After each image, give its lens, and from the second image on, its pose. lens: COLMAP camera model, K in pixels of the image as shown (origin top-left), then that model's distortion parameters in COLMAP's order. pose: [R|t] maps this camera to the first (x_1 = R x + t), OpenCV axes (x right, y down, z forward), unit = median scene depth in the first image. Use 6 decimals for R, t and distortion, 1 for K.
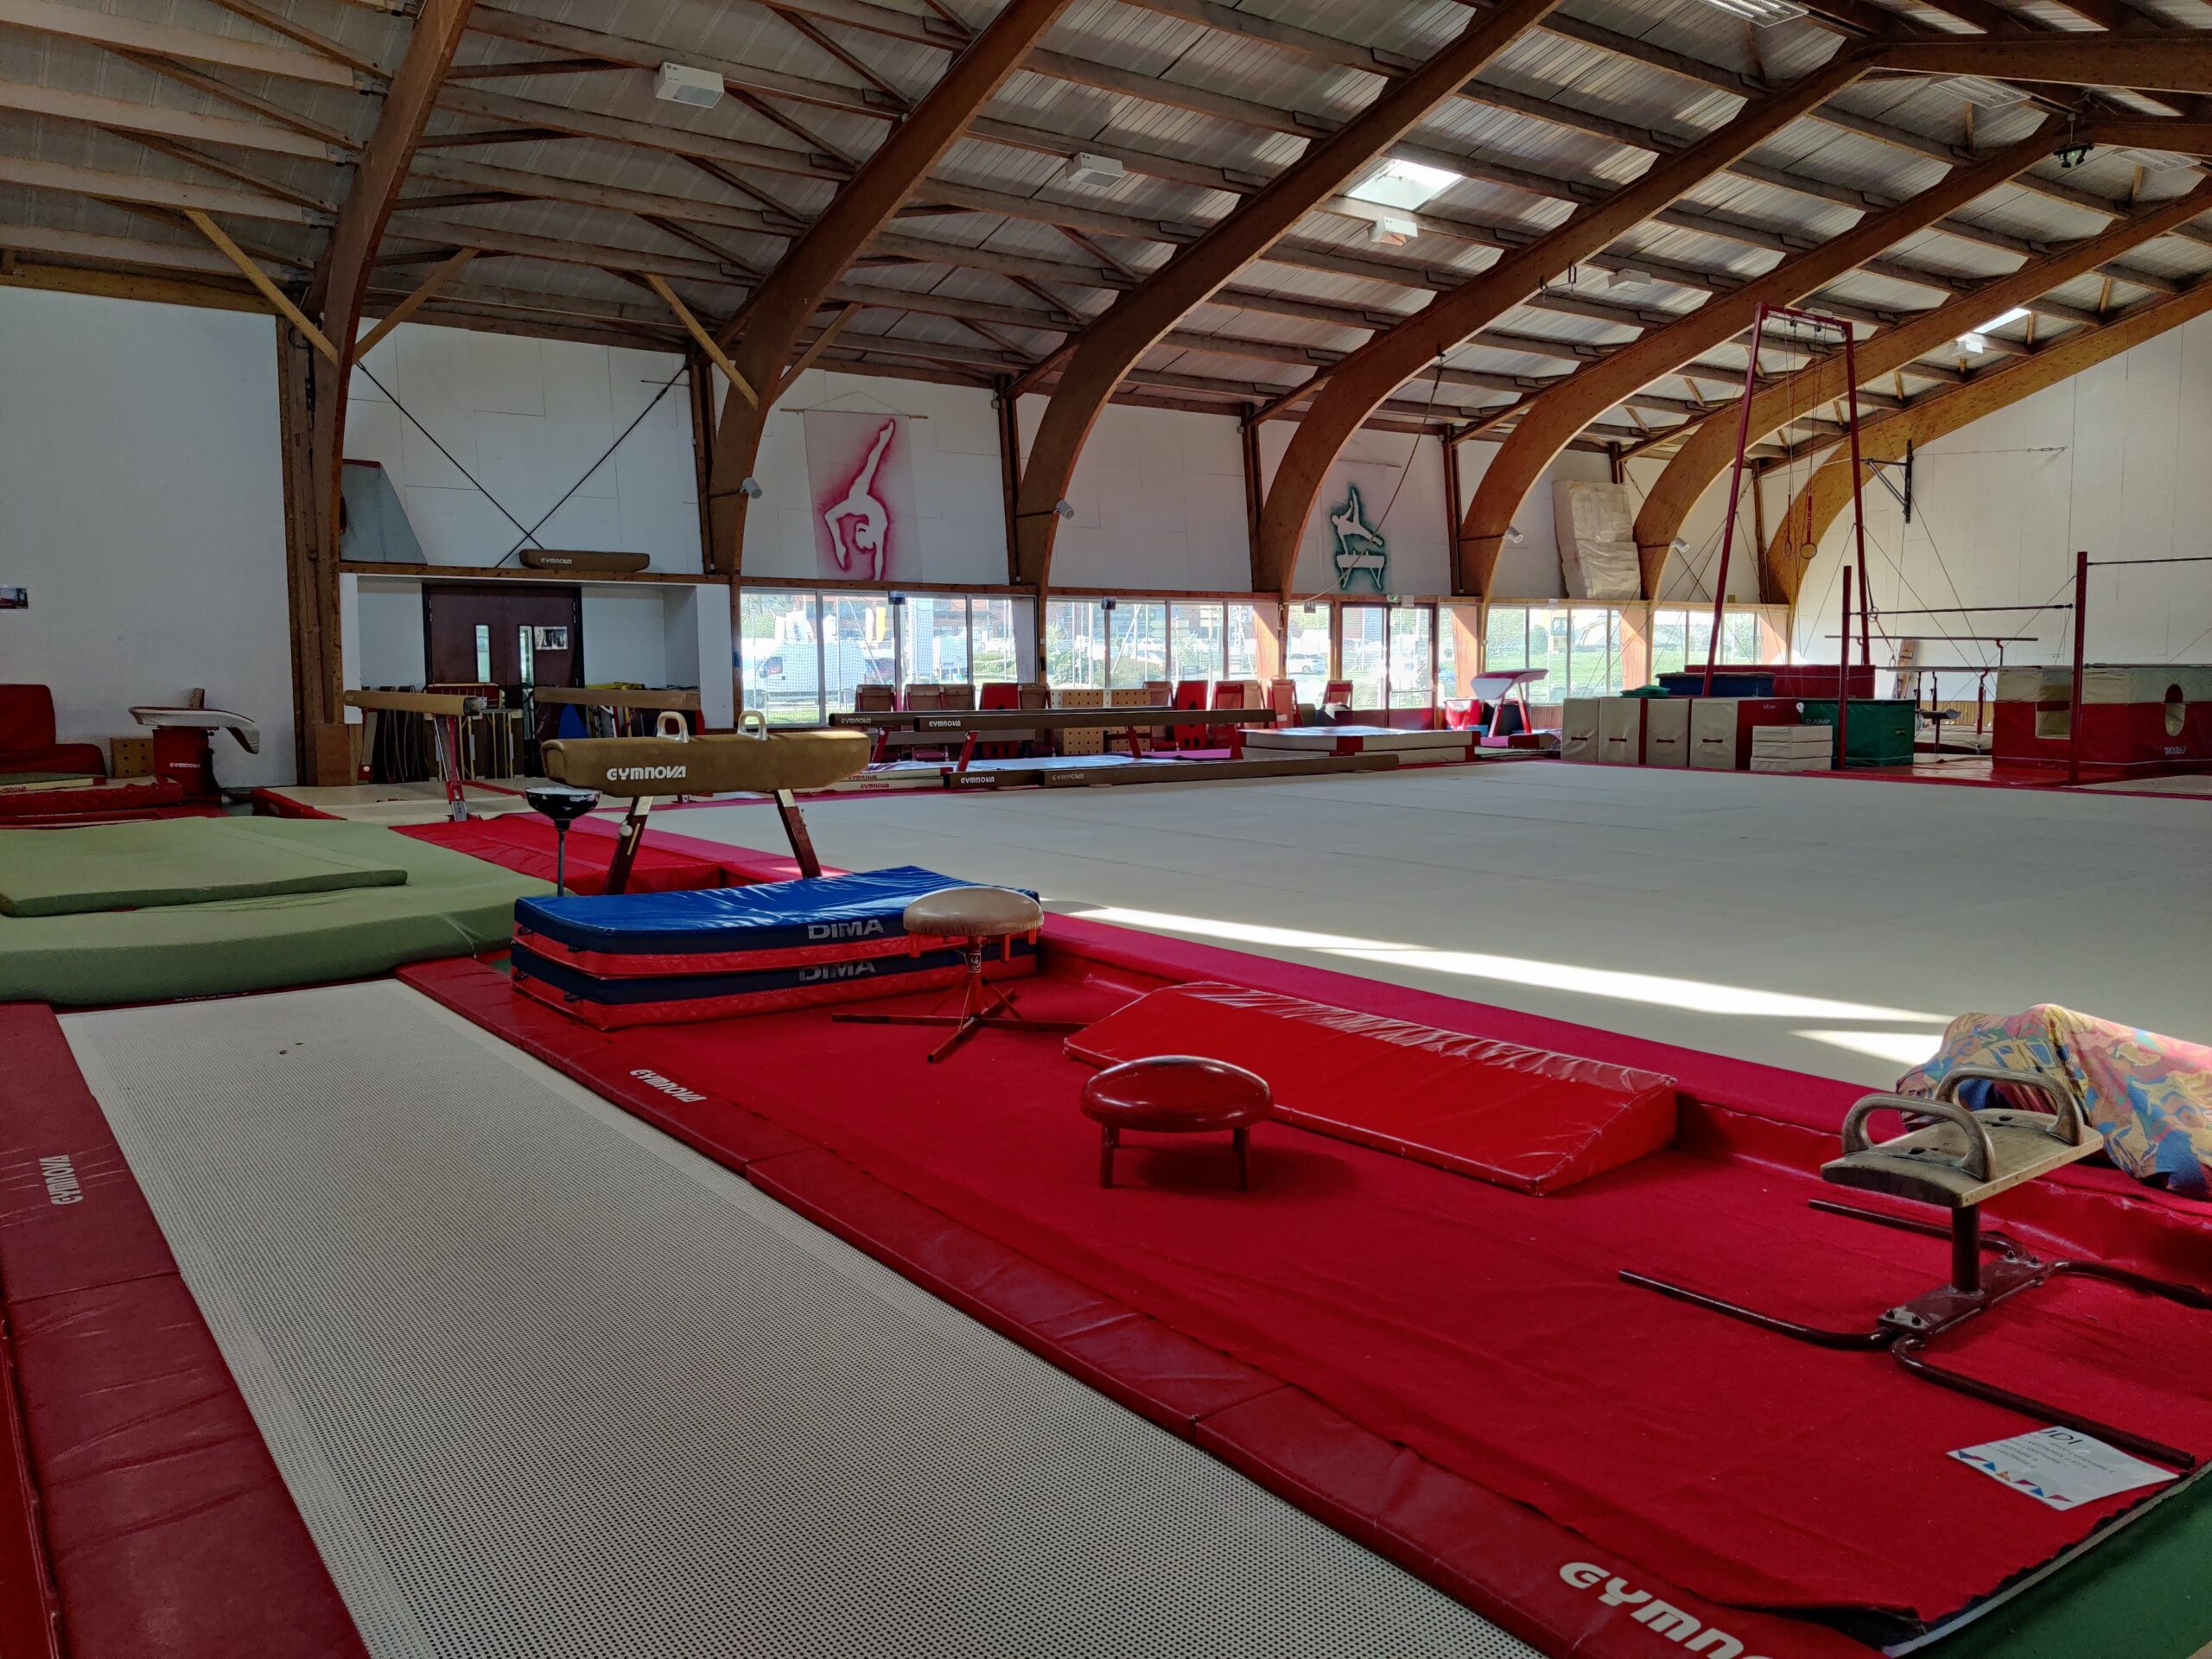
lens RADIAL K [[1685.8, 0, 1106.0], [0, 1685.8, 829.5], [0, 0, 1]] dist [0.004940, 0.000576]
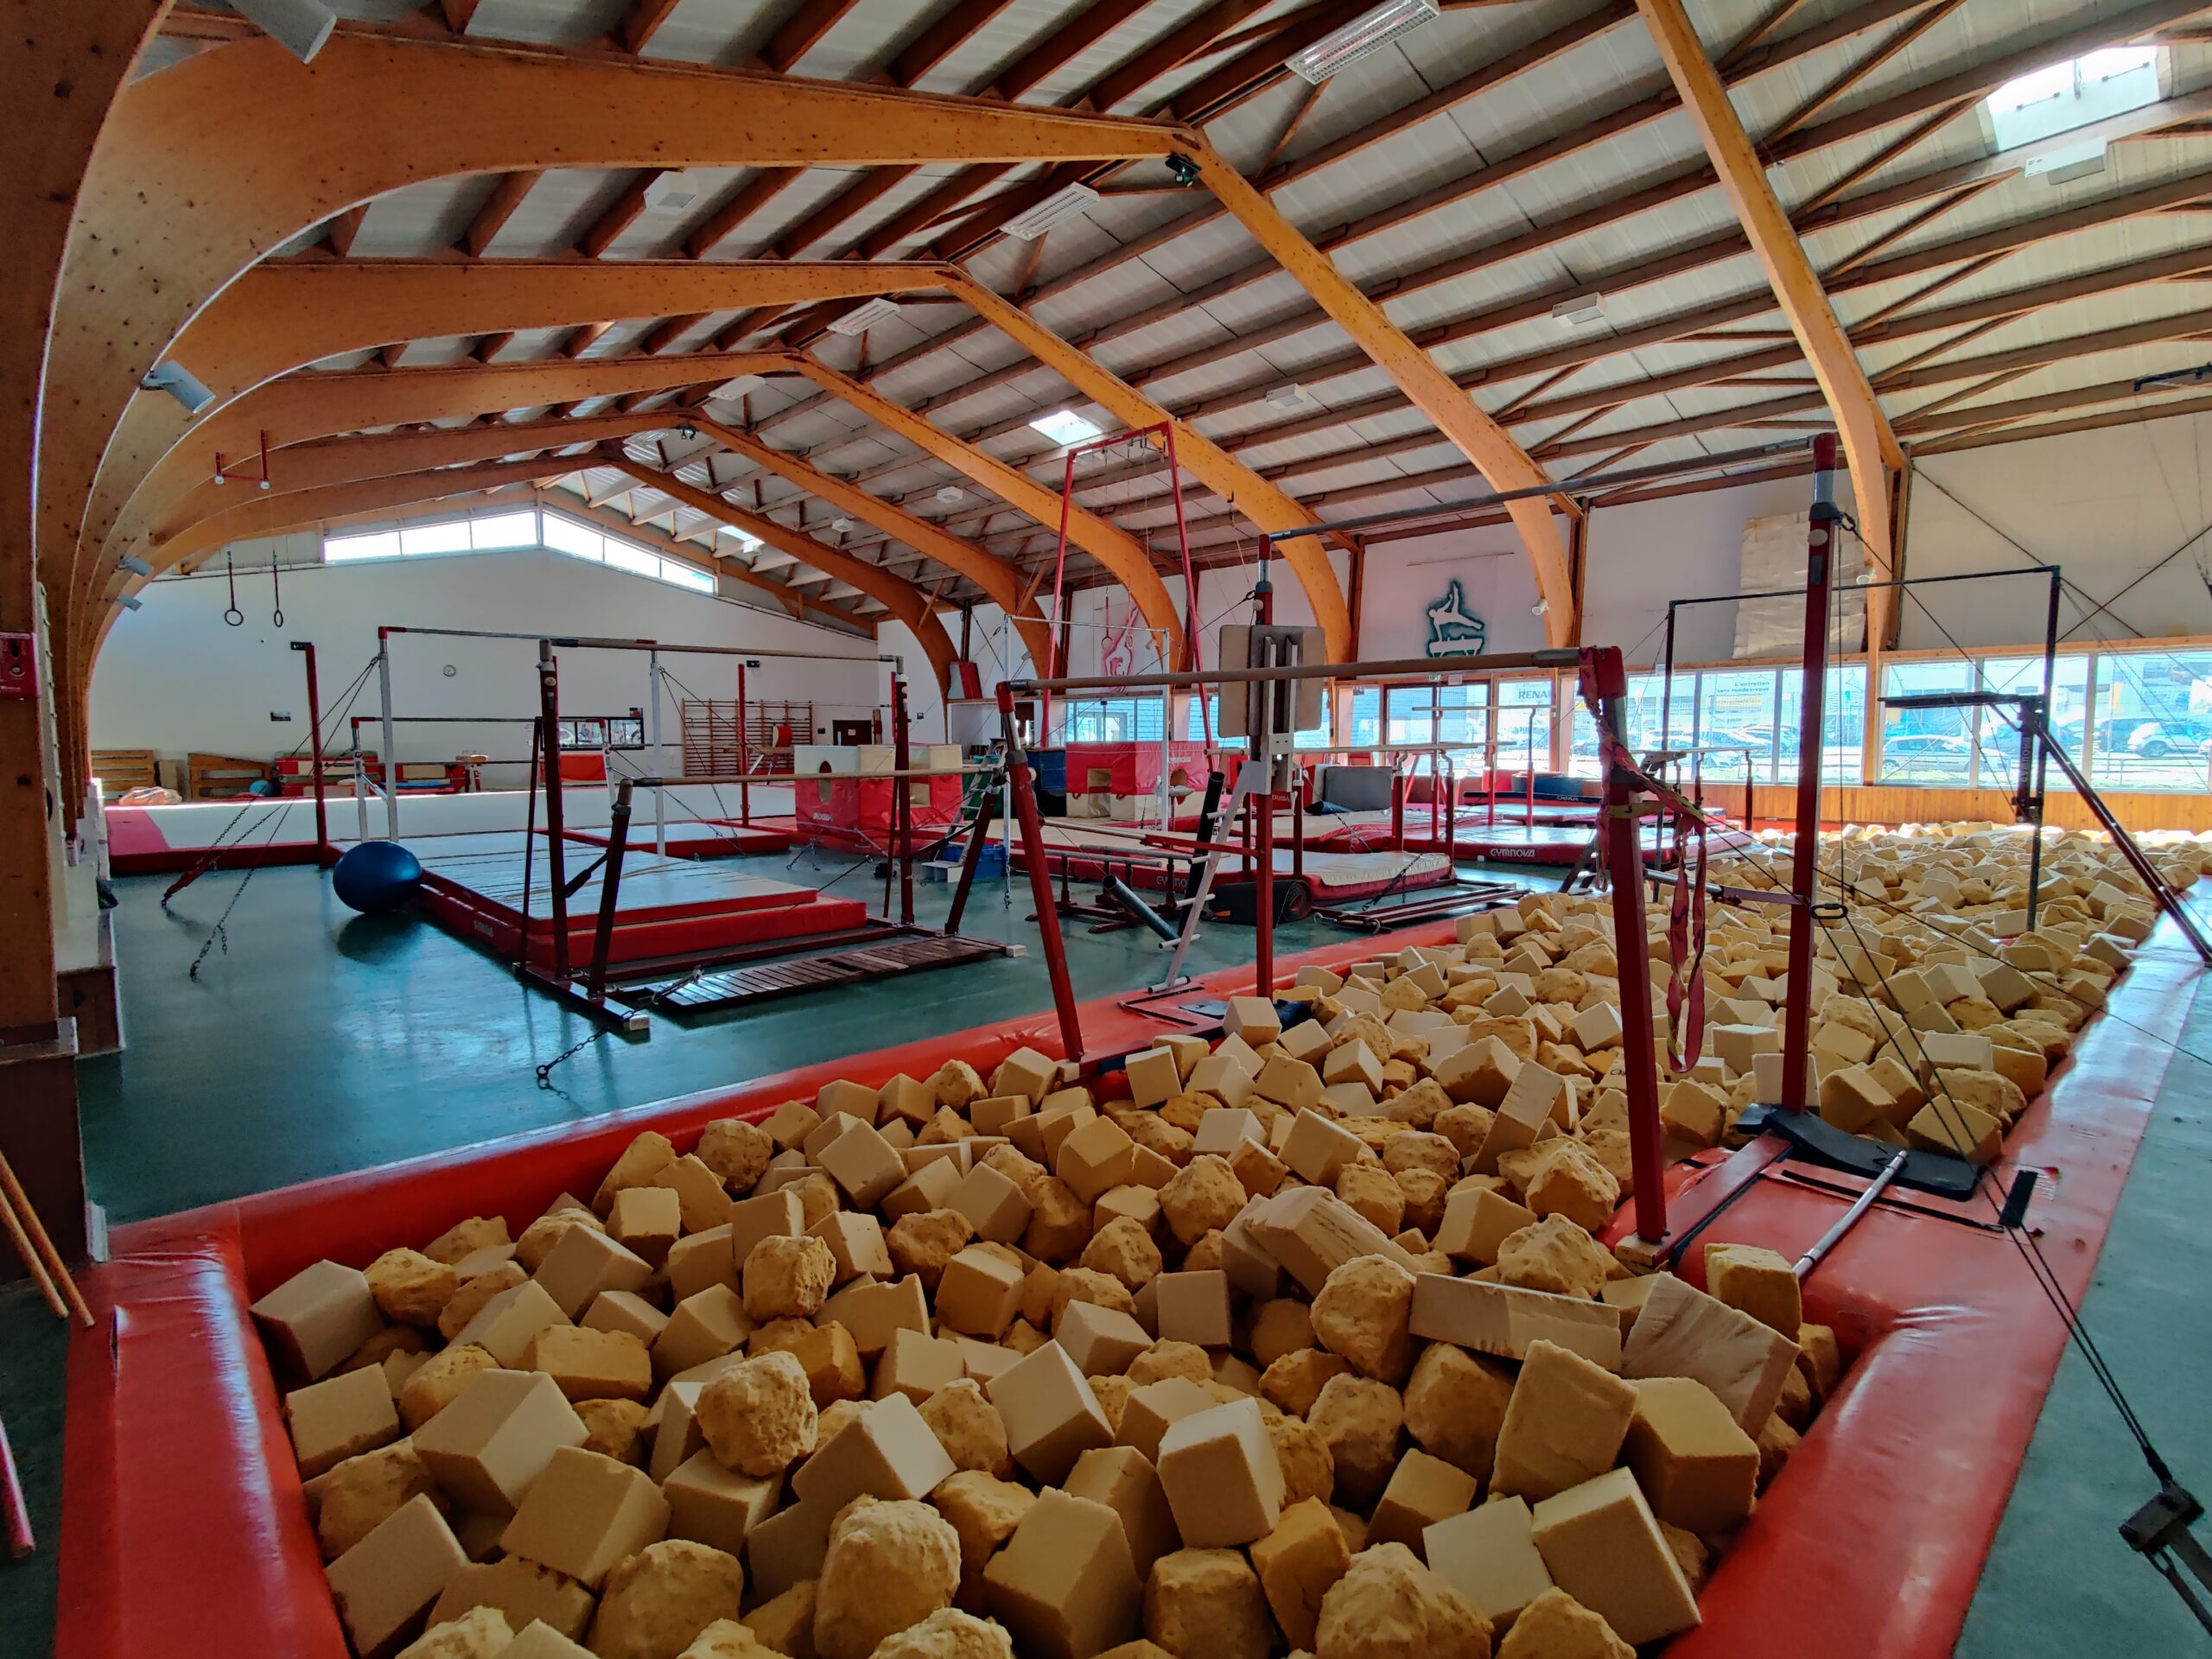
lens RADIAL K [[1082.0, 0, 1106.0], [0, 1082.0, 829.5], [0, 0, 1]] dist [-0.000802, -0.000090]
pose [[0.120346, 0.092027, -0.988457, 0.861239], [-0.082477, 0.993179, 0.082424, -0.076425], [0.989300, 0.071605, 0.127115, 0.682870]]
